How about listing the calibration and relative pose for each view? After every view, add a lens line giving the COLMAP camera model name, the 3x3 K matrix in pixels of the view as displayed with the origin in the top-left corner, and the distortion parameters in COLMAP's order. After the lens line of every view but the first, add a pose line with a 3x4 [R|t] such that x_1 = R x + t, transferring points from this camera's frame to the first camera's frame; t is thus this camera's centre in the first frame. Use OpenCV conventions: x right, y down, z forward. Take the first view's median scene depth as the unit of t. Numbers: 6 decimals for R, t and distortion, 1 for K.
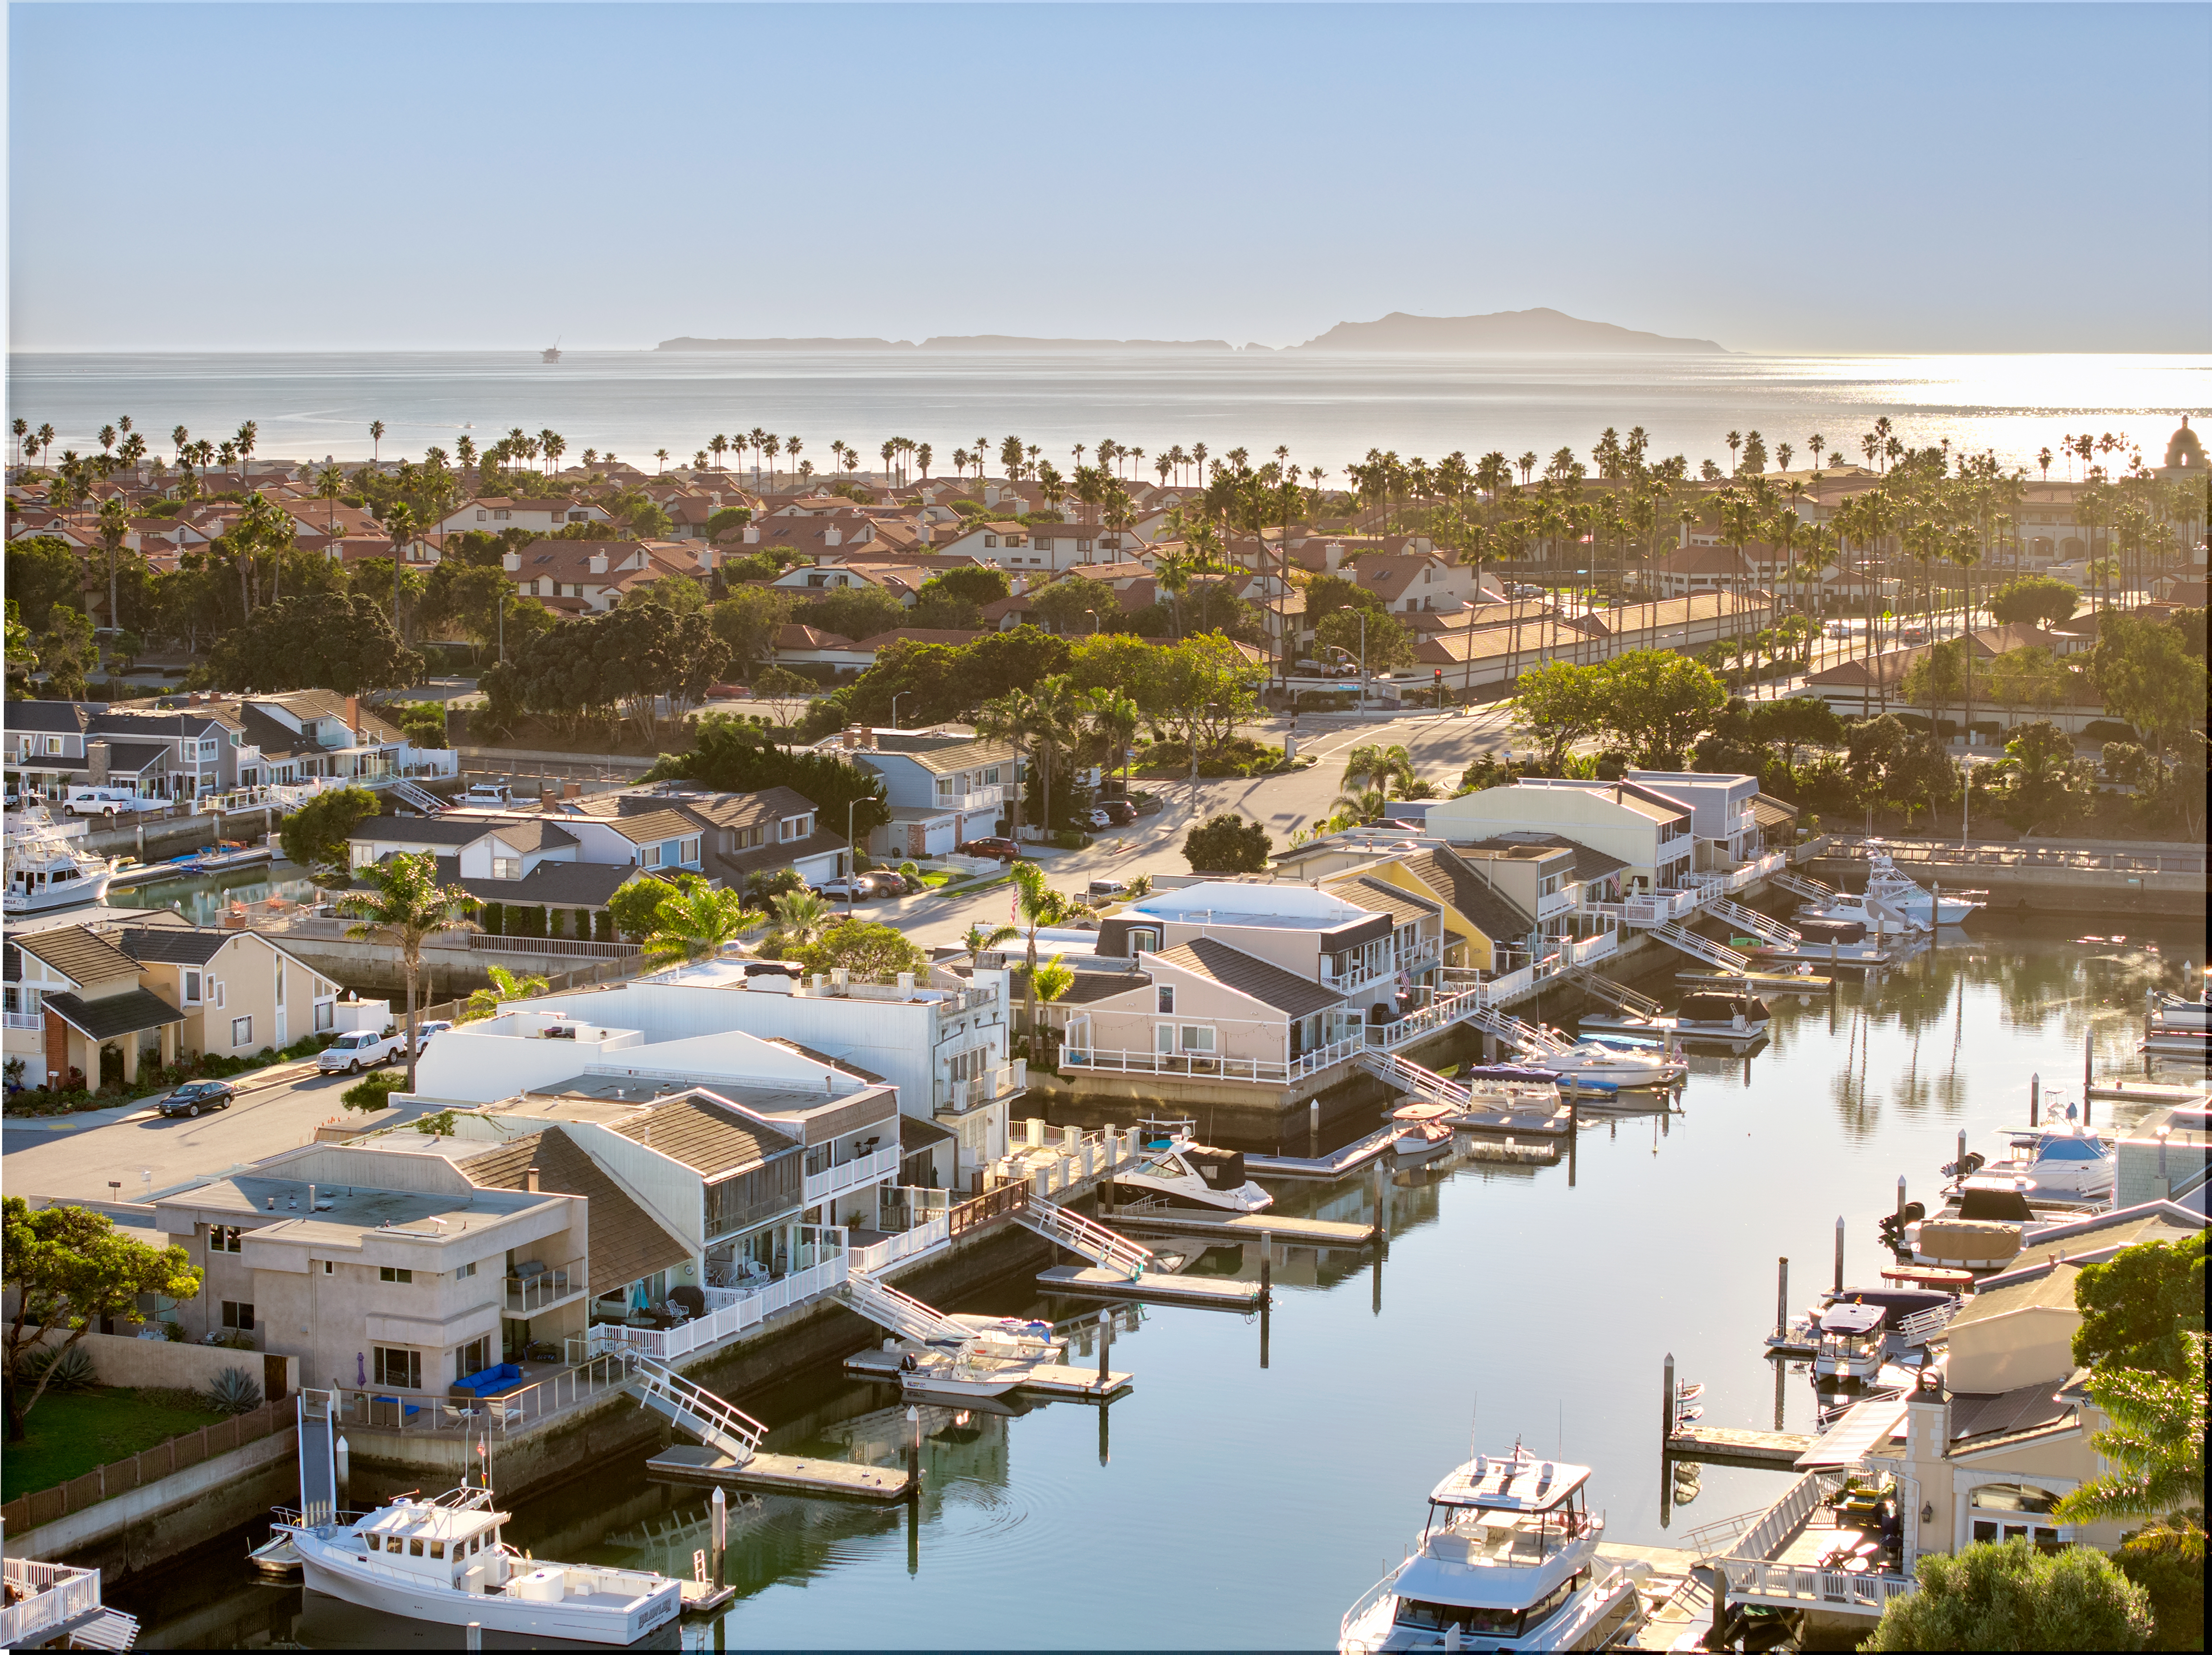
lens RADIAL K [[4488.7, 0, 1106.0], [0, 4488.7, 827.5], [0, 0, 1]] dist [-0.220151, -0.015584]
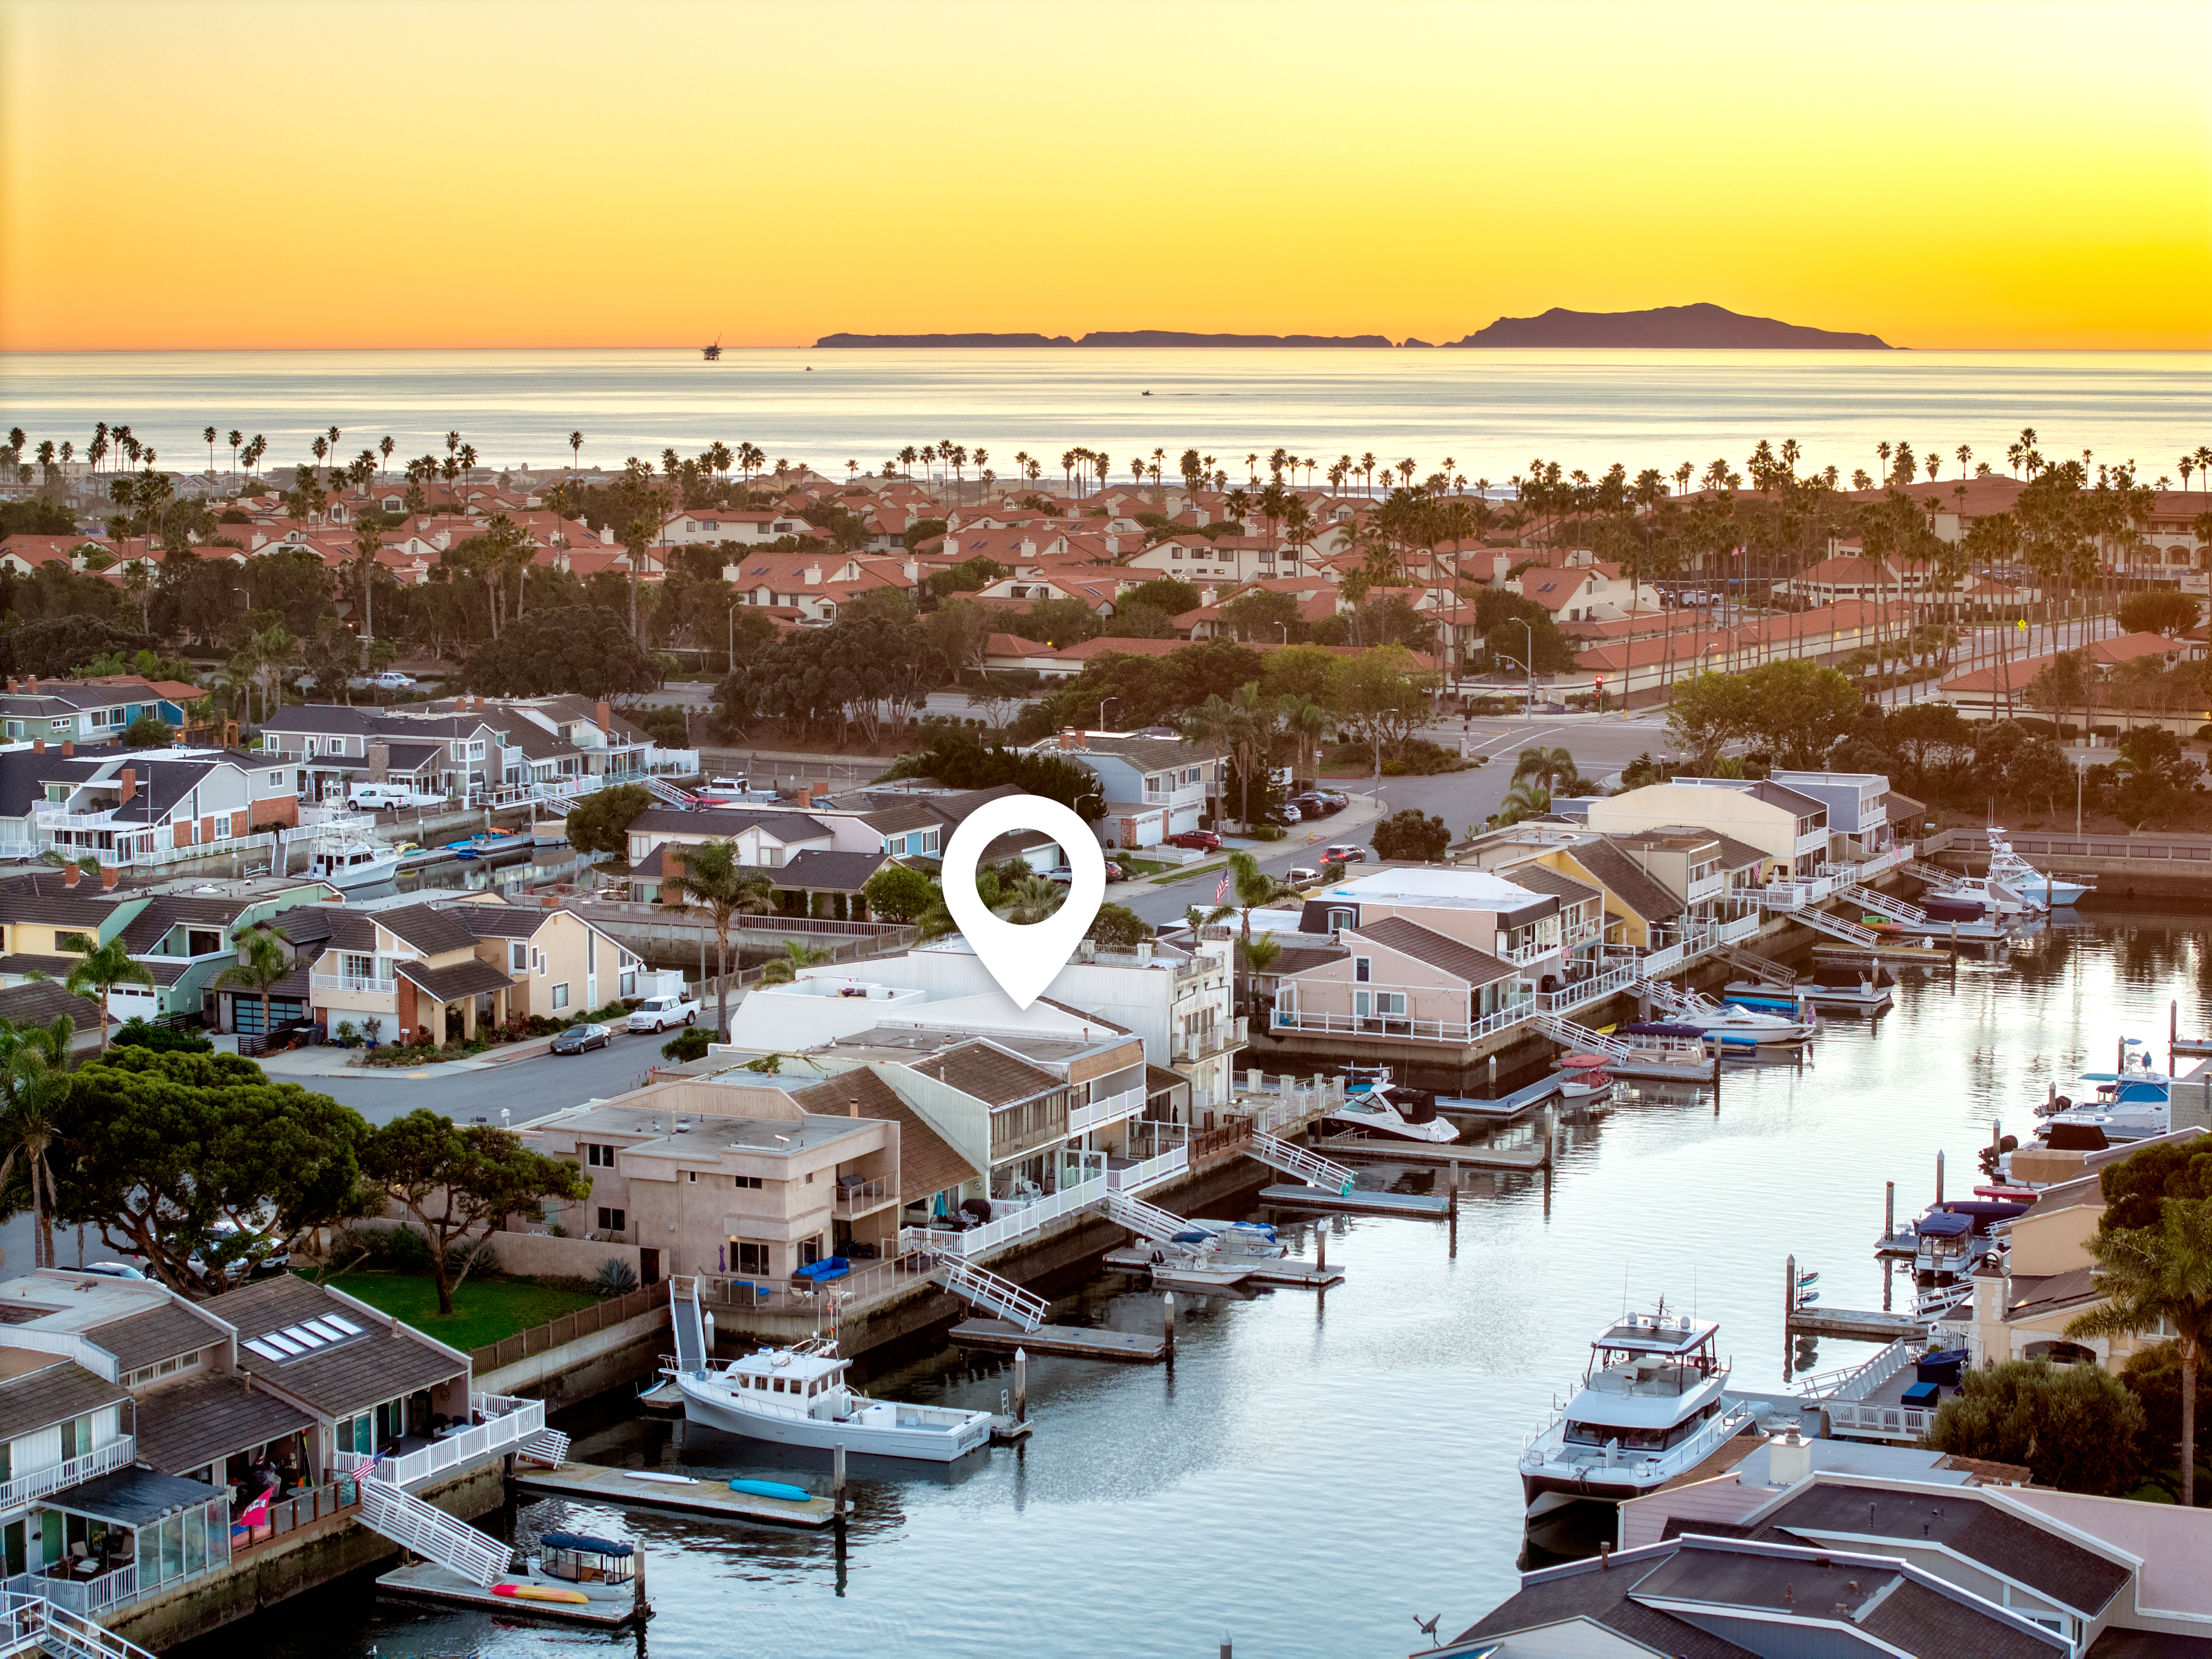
lens RADIAL K [[4488.2, 0, 1106.0], [0, 4488.2, 829.5], [0, 0, 1]] dist [-0.220151, -0.015584]
pose [[0.999367, 0.001206, -0.035563, -0.008249], [-0.001169, 0.999999, 0.001080, 0.000850], [0.035564, -0.001038, 0.999367, -0.107640]]
